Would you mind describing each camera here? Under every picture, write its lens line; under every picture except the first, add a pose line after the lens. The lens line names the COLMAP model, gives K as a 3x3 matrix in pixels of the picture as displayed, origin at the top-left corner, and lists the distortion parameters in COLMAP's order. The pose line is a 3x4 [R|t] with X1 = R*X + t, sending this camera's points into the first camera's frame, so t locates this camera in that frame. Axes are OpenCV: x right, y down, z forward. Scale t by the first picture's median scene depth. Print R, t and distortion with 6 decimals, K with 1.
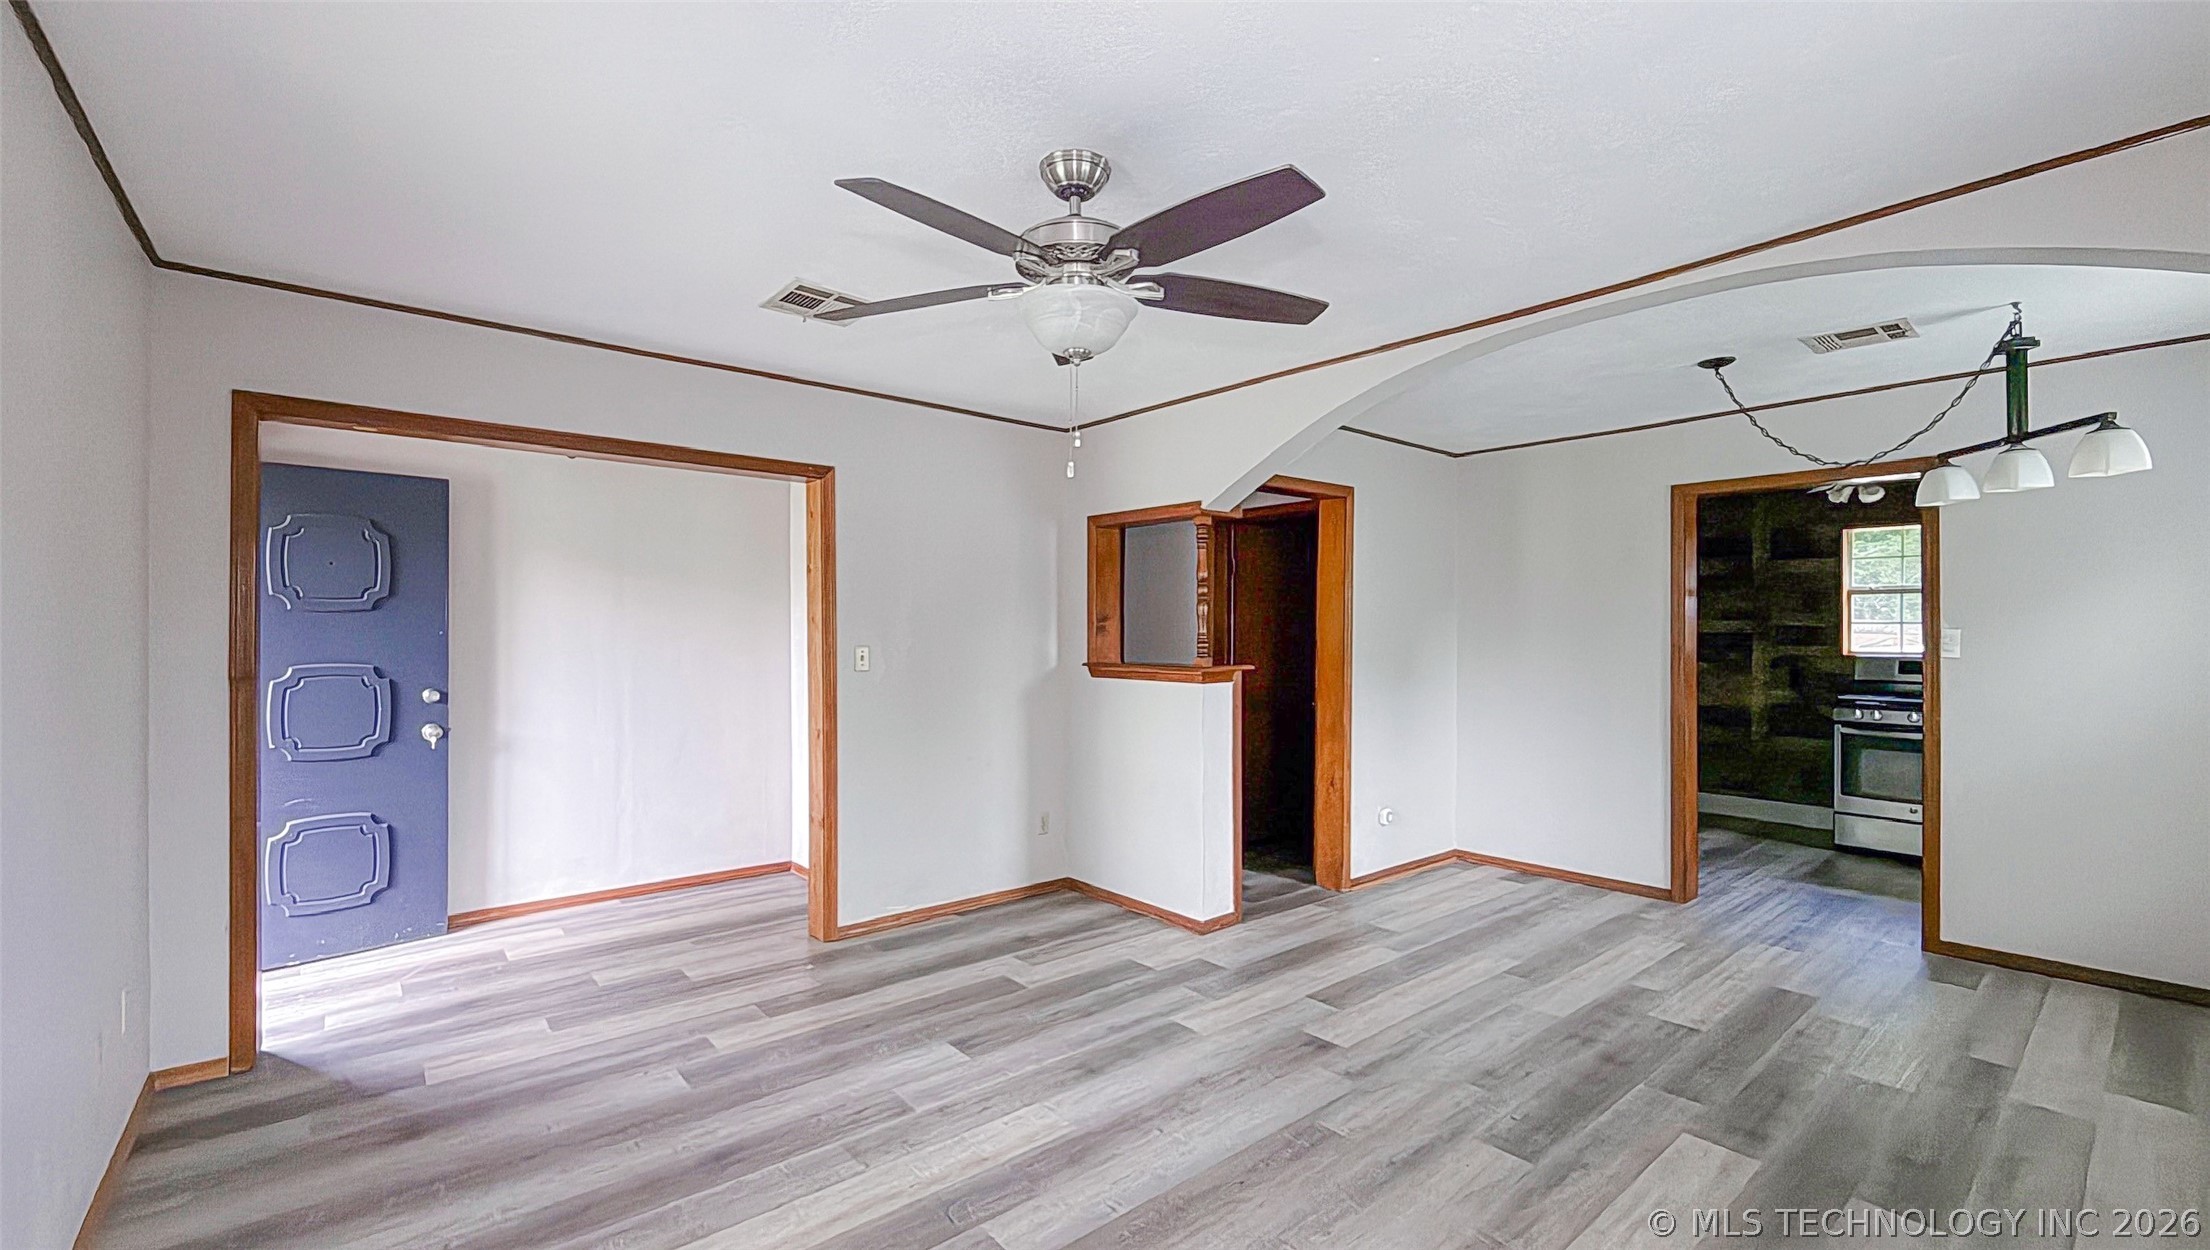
lens RADIAL K [[904.7, 0, 1109.2], [0, 904.7, 630.3], [0, 0, 1]] dist [0.000470, 0.000075]
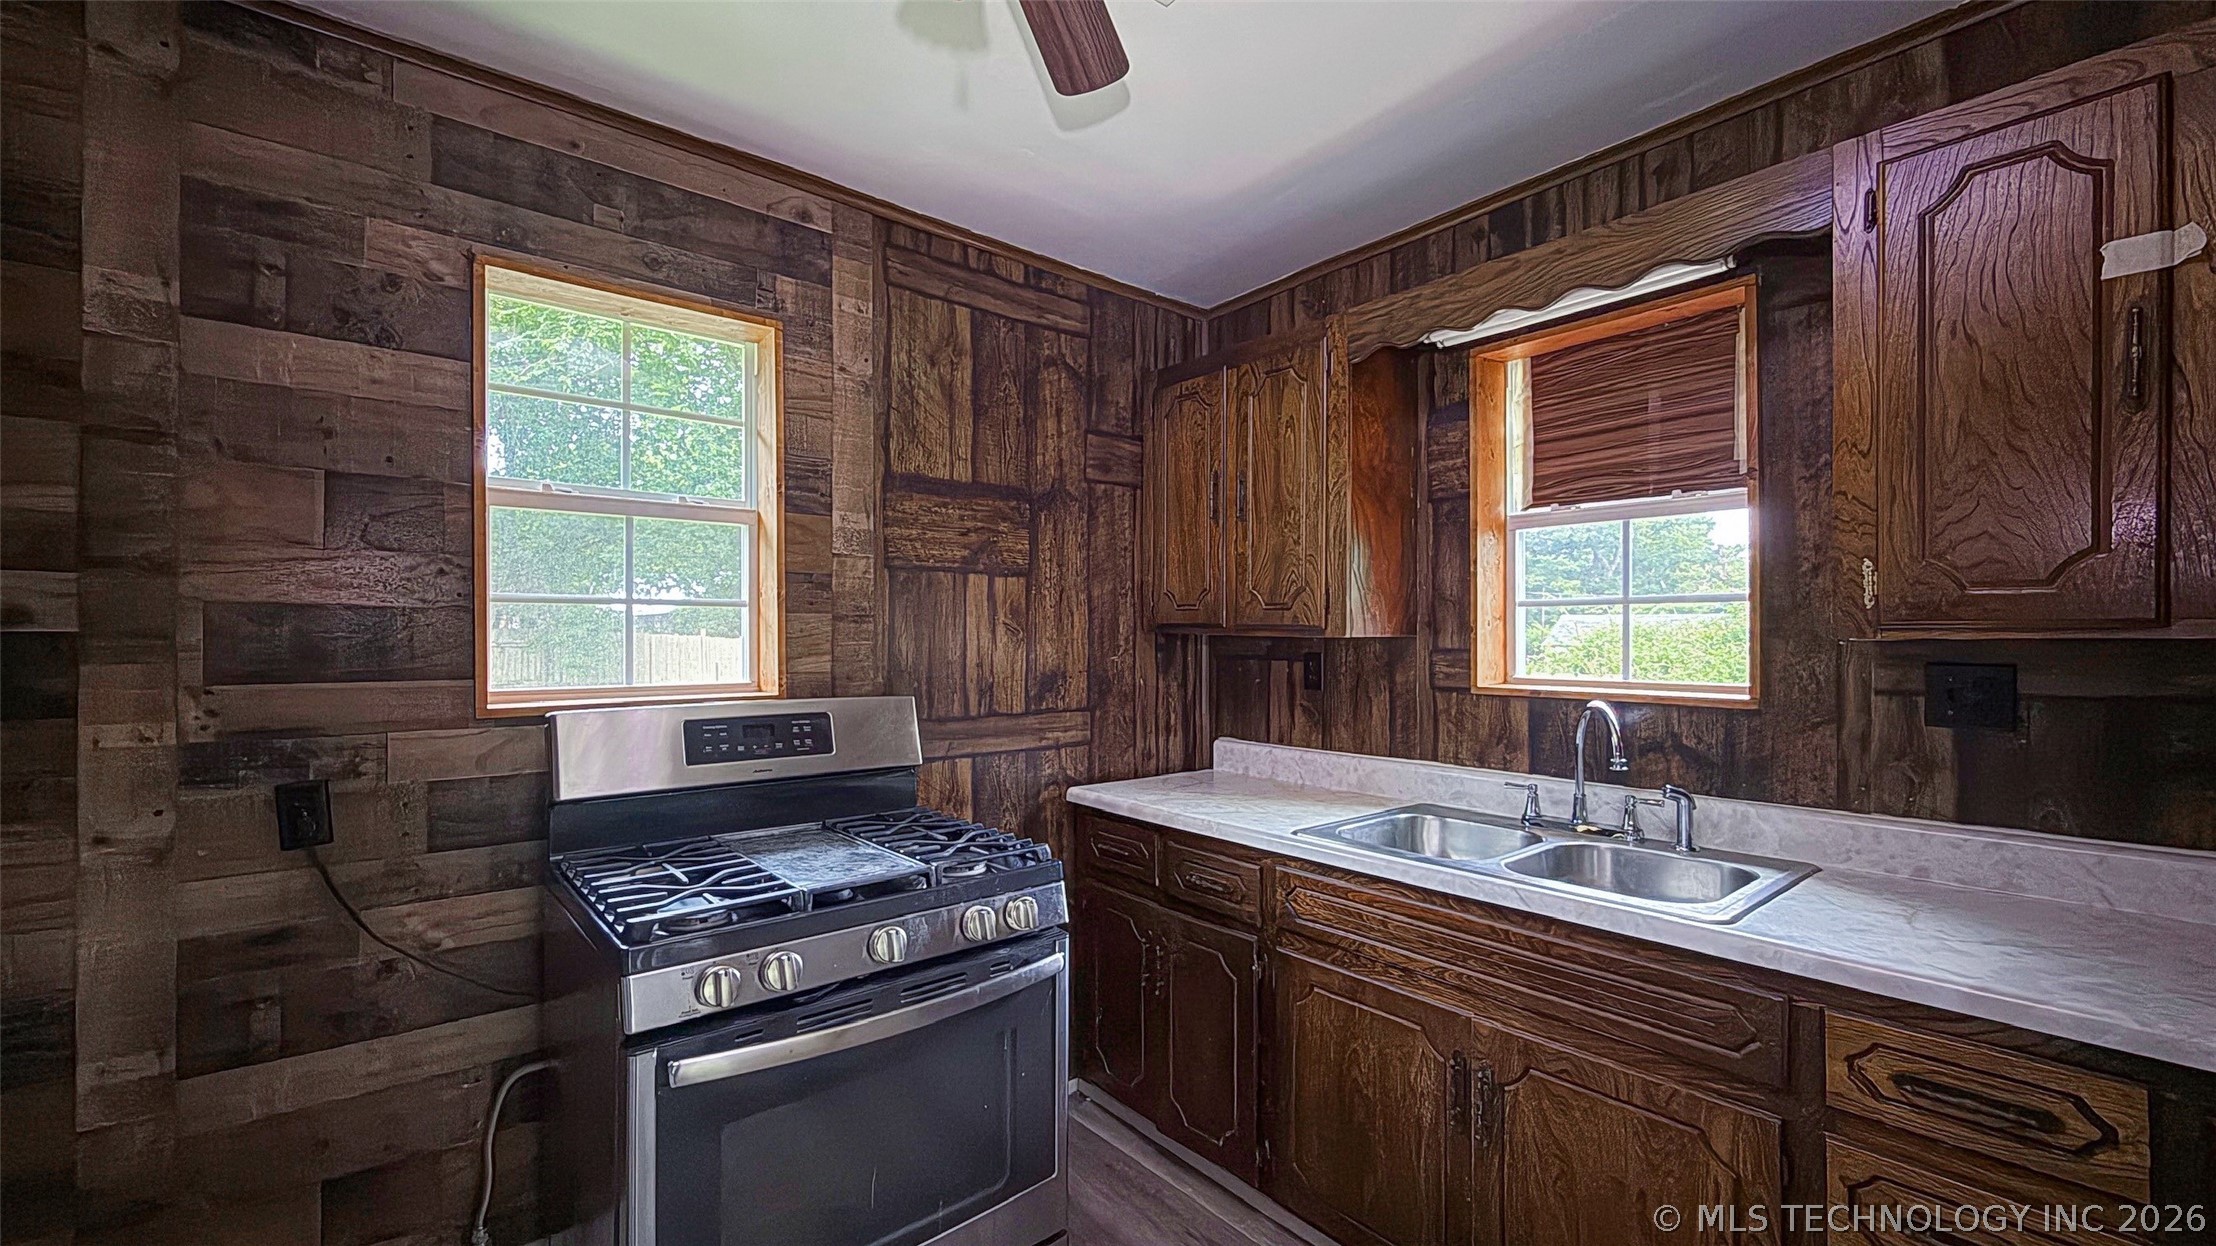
lens RADIAL K [[912.9, 0, 1103.0], [0, 912.9, 634.4], [0, 0, 1]] dist [-0.001662, -0.000289]
pose [[0.034733, -0.003169, 0.999392, 0.833176], [-0.000009, 0.999995, 0.003172, 0.004361], [-0.999397, -0.000119, 0.034733, 1.243450]]
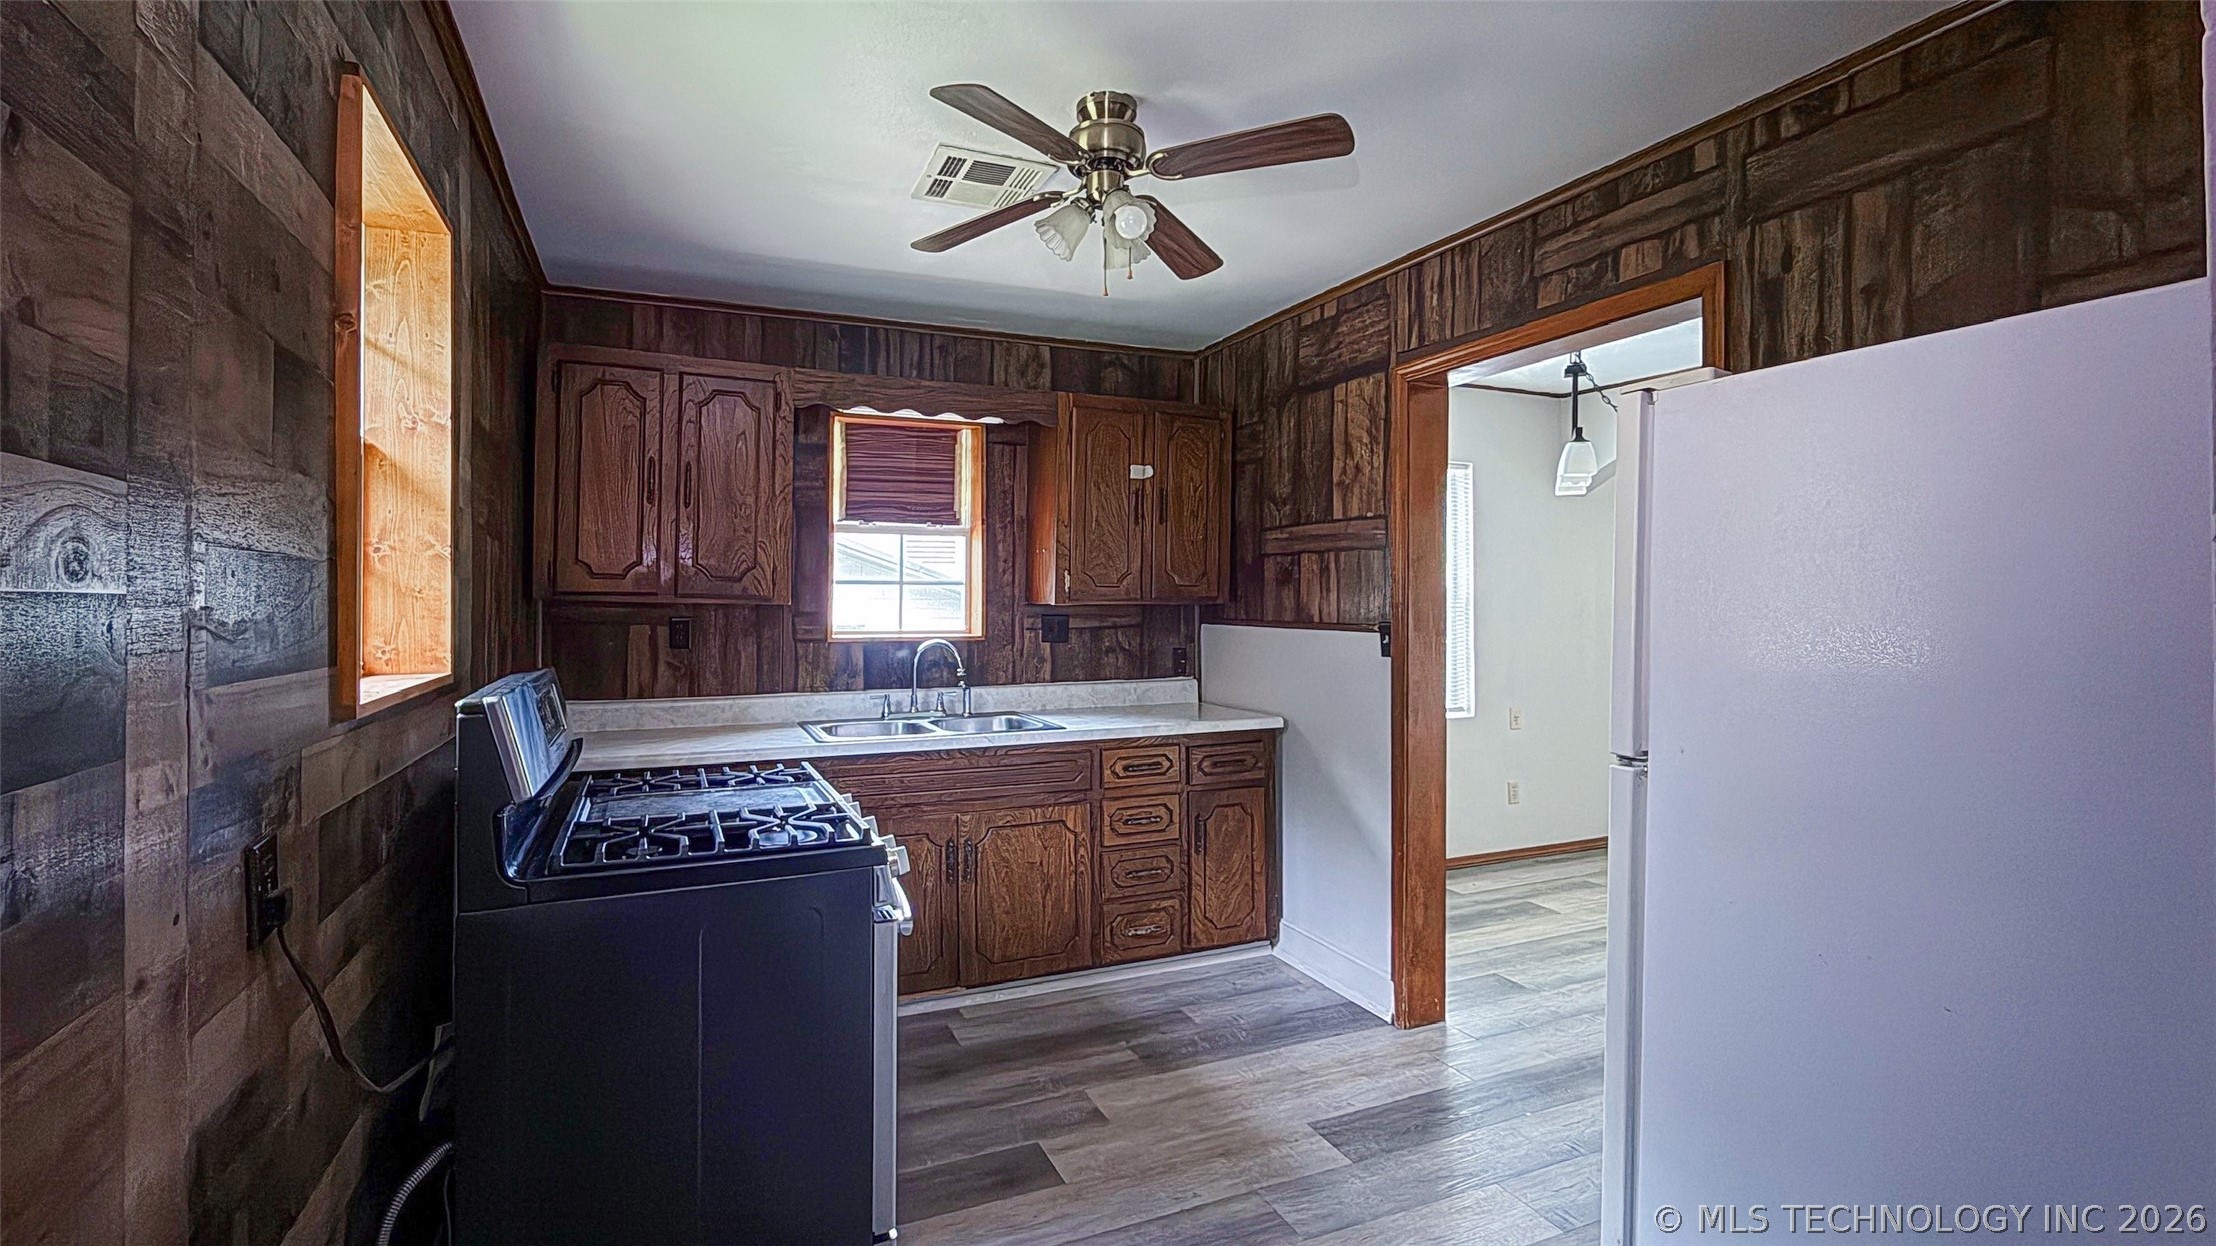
lens RADIAL K [[862.7, 0, 1080.9], [0, 862.7, 599.8], [0, 0, 1]] dist [0.000007, -0.000016]
pose [[-0.944079, -0.003804, 0.329698, 0.926111], [-0.004920, 0.999985, -0.002549, 0.004688], [-0.329683, -0.004028, -0.944083, 1.718140]]
